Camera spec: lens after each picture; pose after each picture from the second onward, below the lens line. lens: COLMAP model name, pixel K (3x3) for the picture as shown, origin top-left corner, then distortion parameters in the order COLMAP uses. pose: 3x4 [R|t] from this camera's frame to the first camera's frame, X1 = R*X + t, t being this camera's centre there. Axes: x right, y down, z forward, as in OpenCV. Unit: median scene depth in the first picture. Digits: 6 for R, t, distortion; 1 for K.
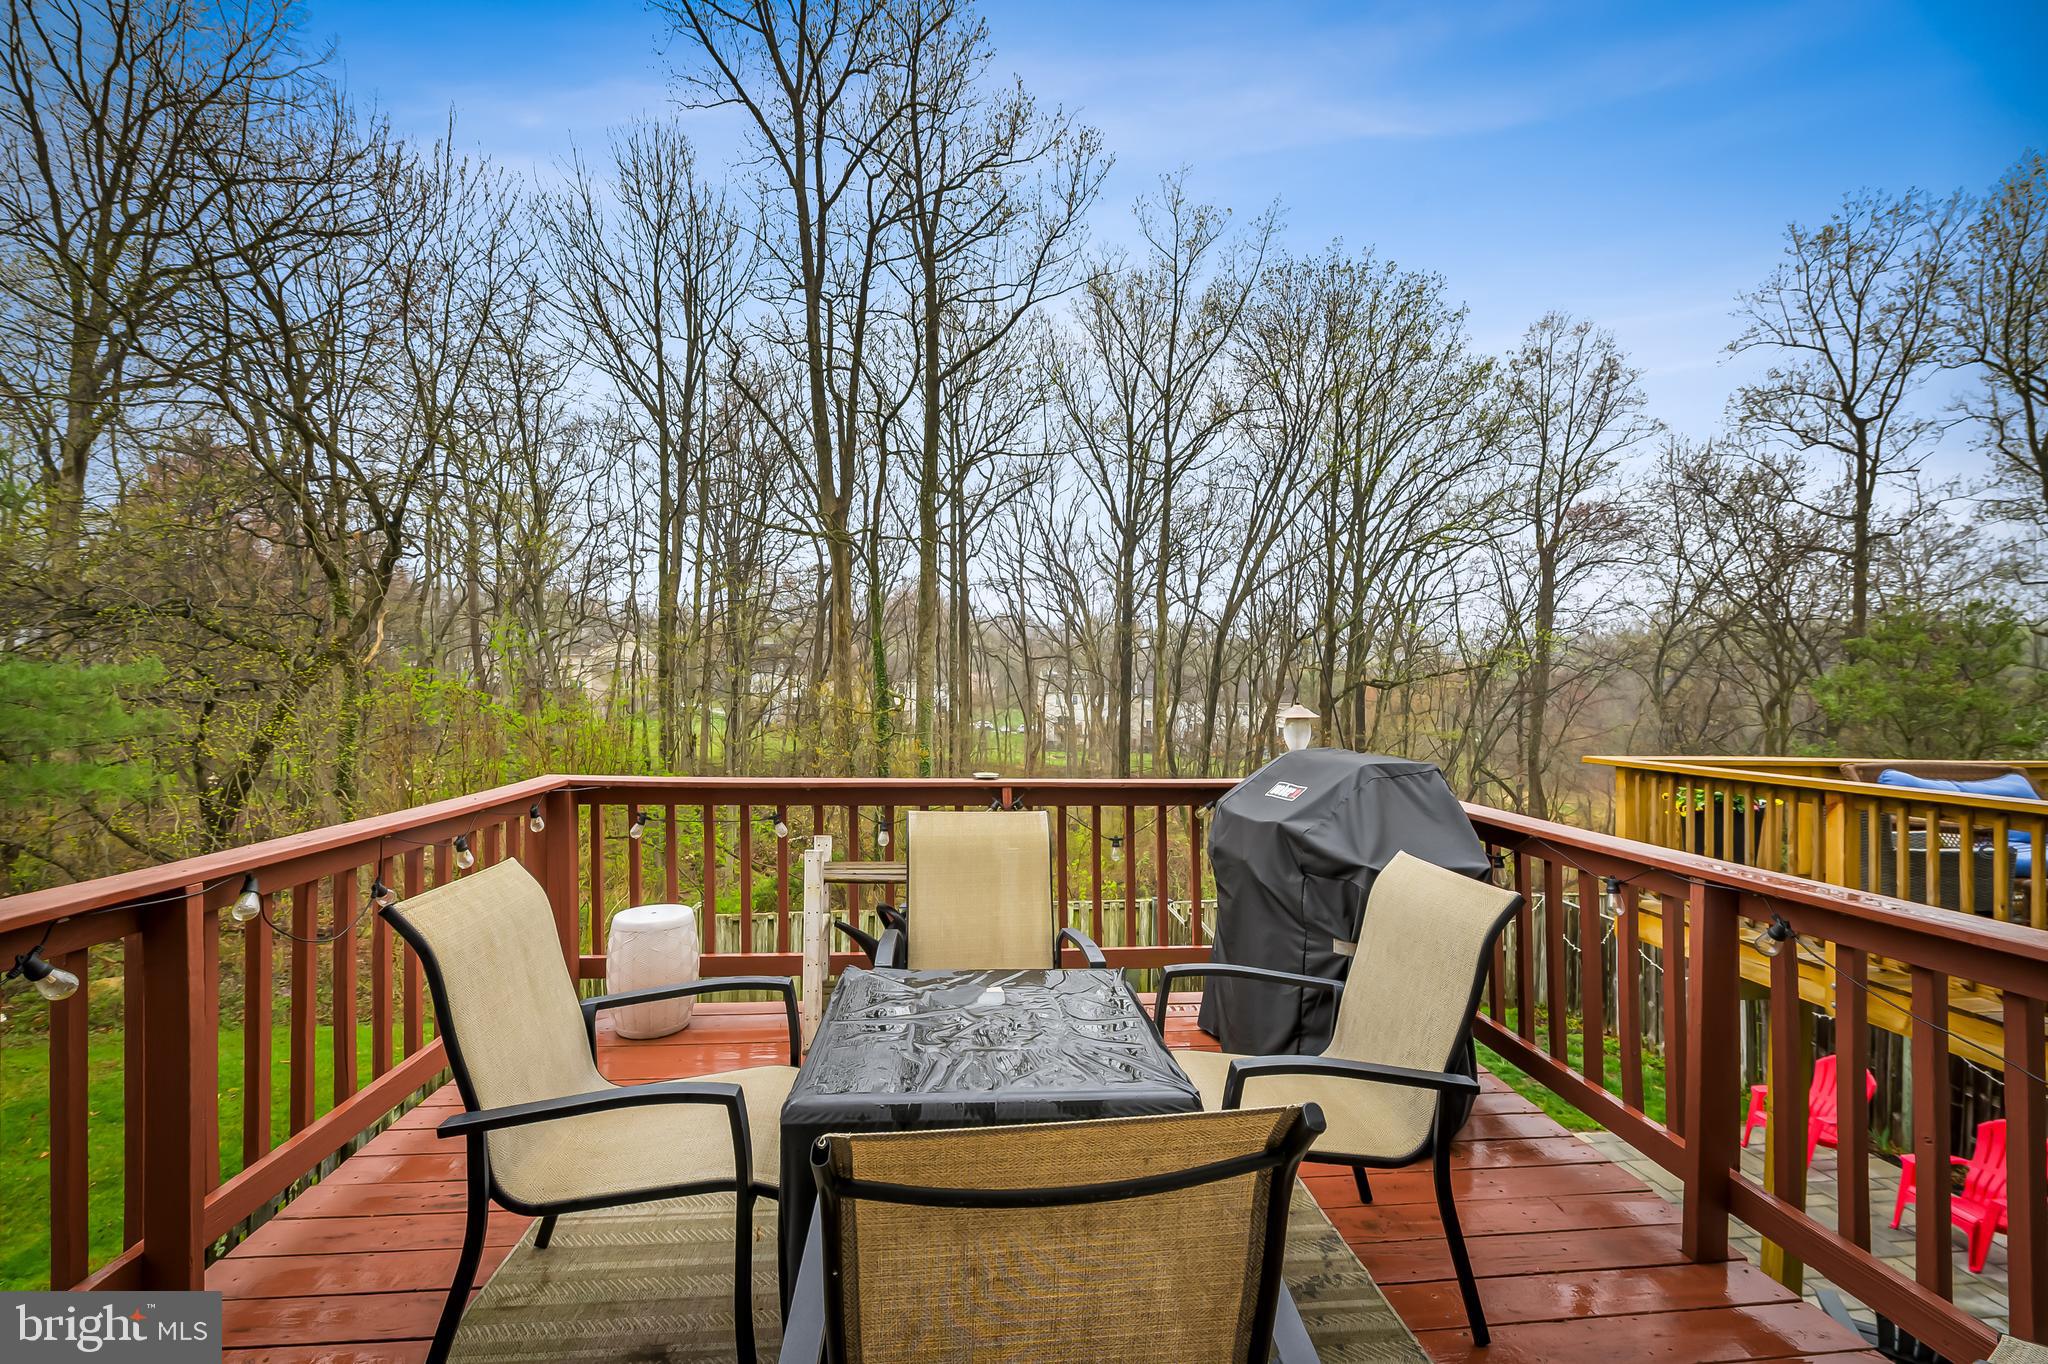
lens RADIAL K [[844.3, 0, 1019.1], [0, 844.3, 692.6], [0, 0, 1]] dist [0.000813, -0.000006]
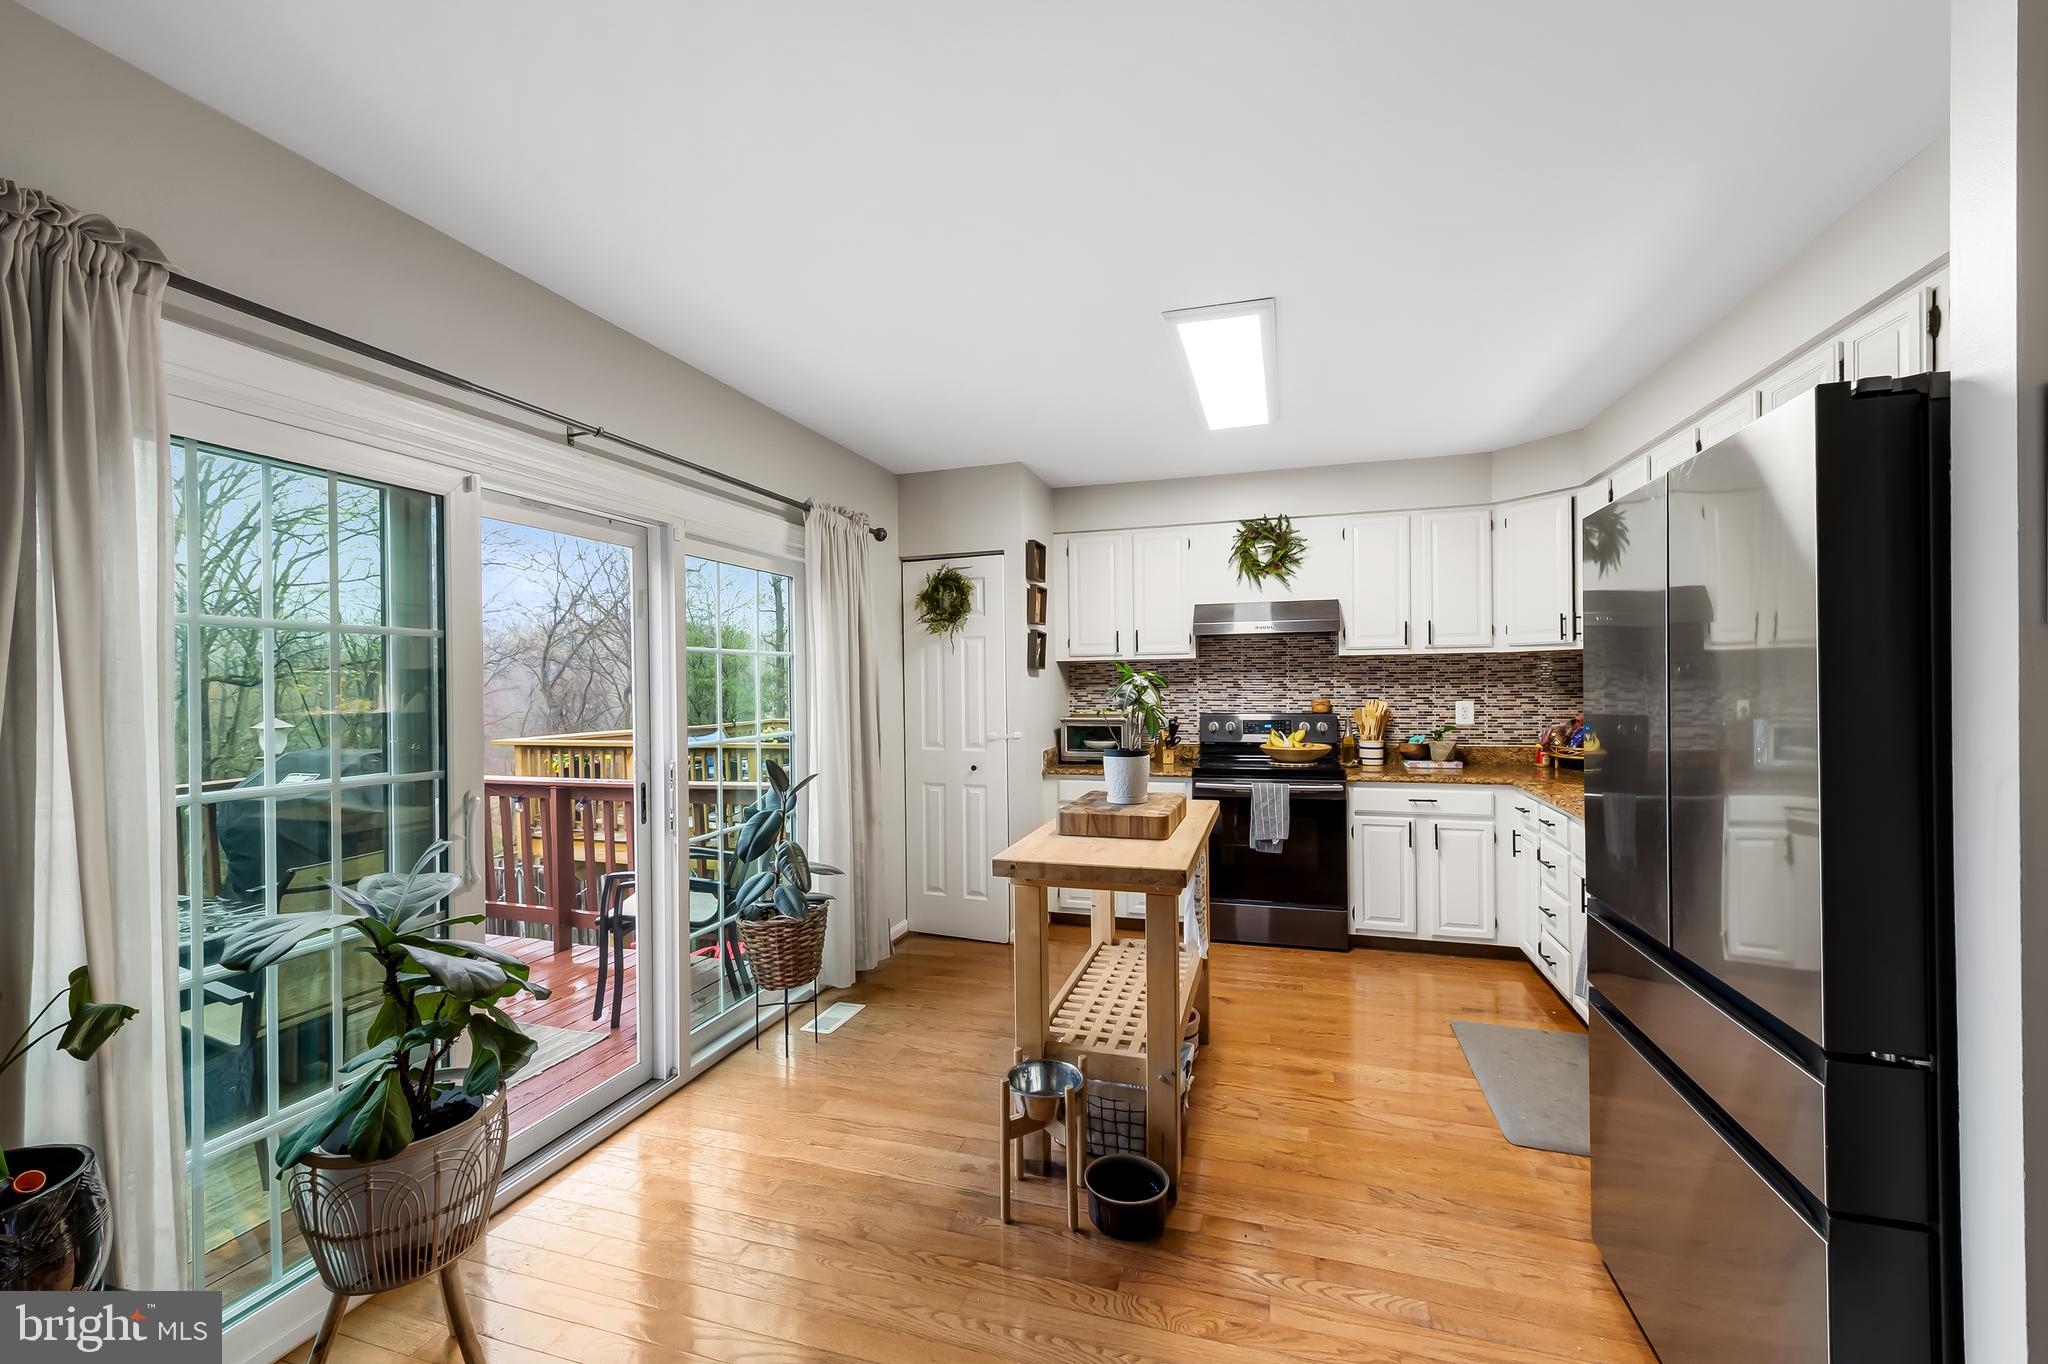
lens RADIAL K [[825.1, 0, 1048.3], [0, 825.1, 684.4], [0, 0, 1]] dist [0.012884, 0.000420]
pose [[0.369689, -0.023981, 0.928846, -0.156915], [0.021284, 0.999623, 0.017337, -0.013234], [-0.928912, 0.013361, 0.370060, -0.217084]]
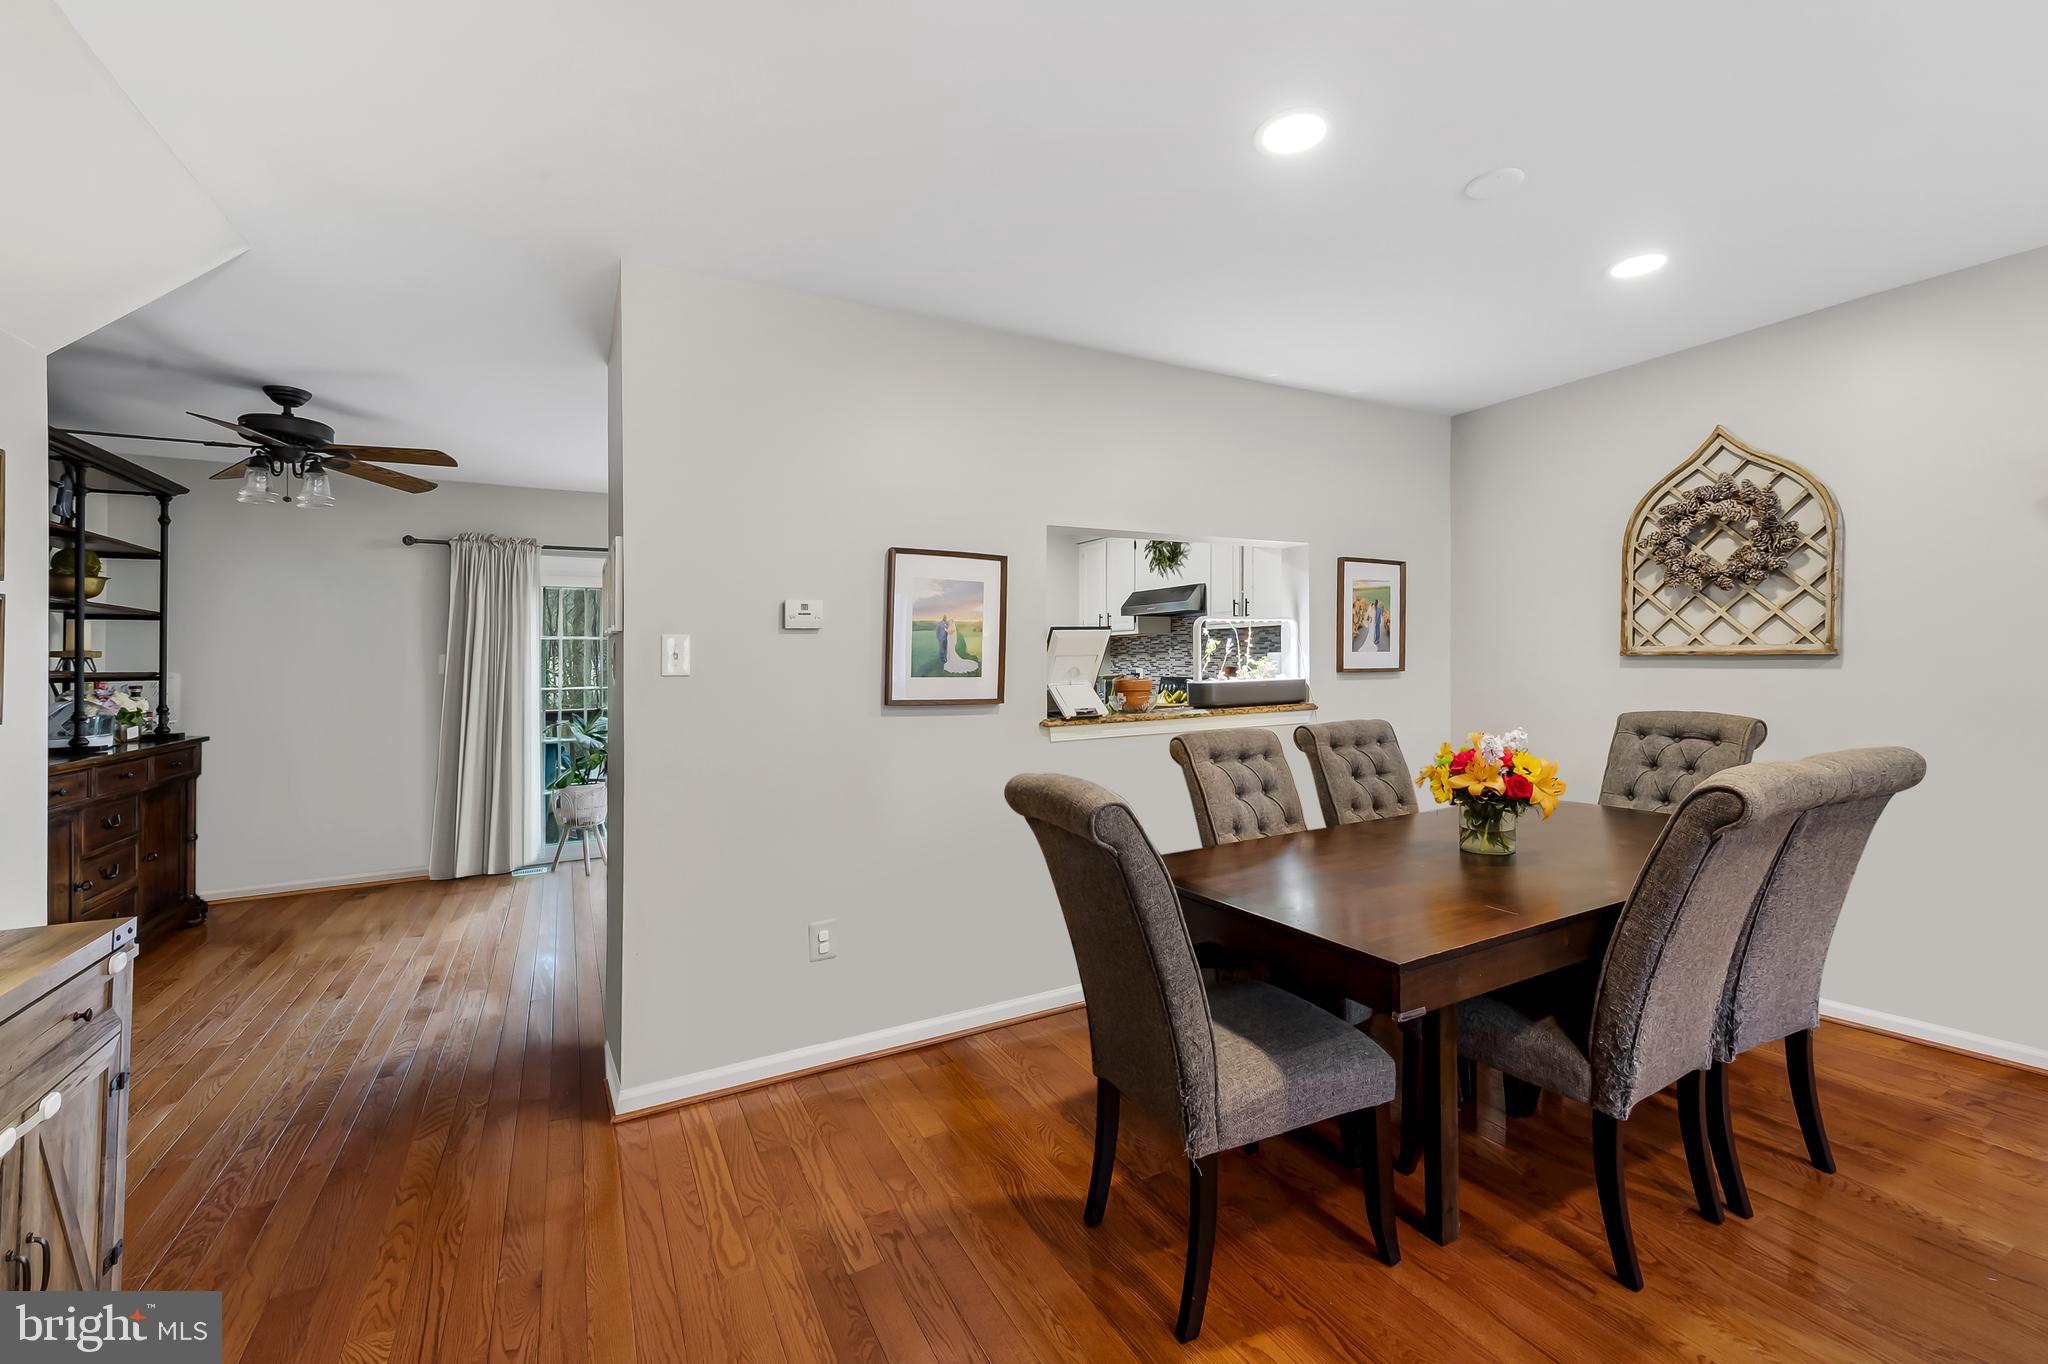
lens RADIAL K [[825.1, 0, 1048.3], [0, 825.1, 684.4], [0, 0, 1]] dist [0.012884, 0.000420]
pose [[0.916775, -0.038312, 0.397562, 0.003331], [0.027677, 0.999090, 0.032457, -0.002521], [-0.398444, -0.018752, 0.917001, -0.642244]]
